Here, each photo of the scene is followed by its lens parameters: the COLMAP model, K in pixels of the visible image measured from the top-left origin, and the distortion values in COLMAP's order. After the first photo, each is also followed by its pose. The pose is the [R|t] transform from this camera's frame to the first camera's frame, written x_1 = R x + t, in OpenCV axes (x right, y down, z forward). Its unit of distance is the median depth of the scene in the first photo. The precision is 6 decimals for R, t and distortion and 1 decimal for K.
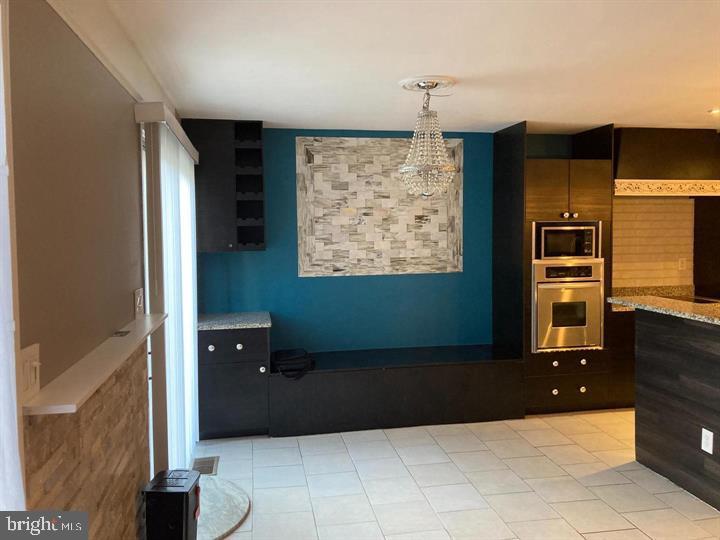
lens RADIAL K [[578.6, 0, 351.8], [0, 578.6, 259.3], [0, 0, 1]] dist [0.046287, -0.033067]
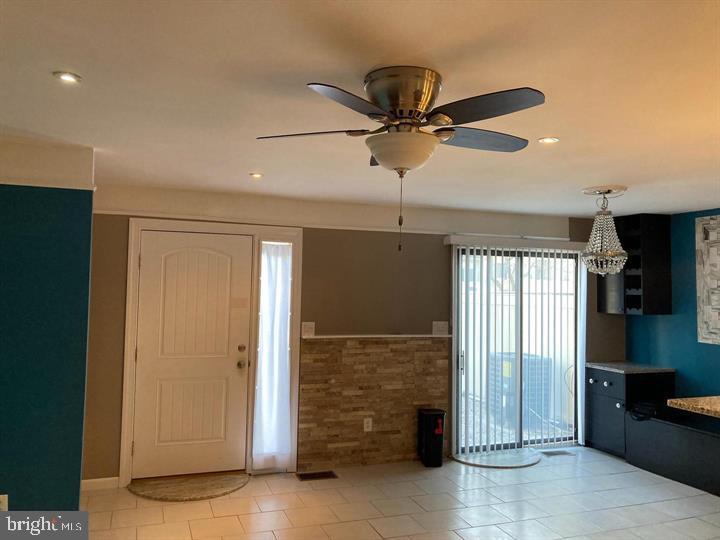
lens RADIAL K [[578.6, 0, 359.2], [0, 578.6, 268.2], [0, 0, 1]] dist [0.046287, -0.033067]
pose [[0.190877, -0.020749, -0.981395, 0.893724], [-0.072822, 0.996722, -0.035237, -0.023928], [0.978909, 0.078193, 0.188741, 0.143446]]
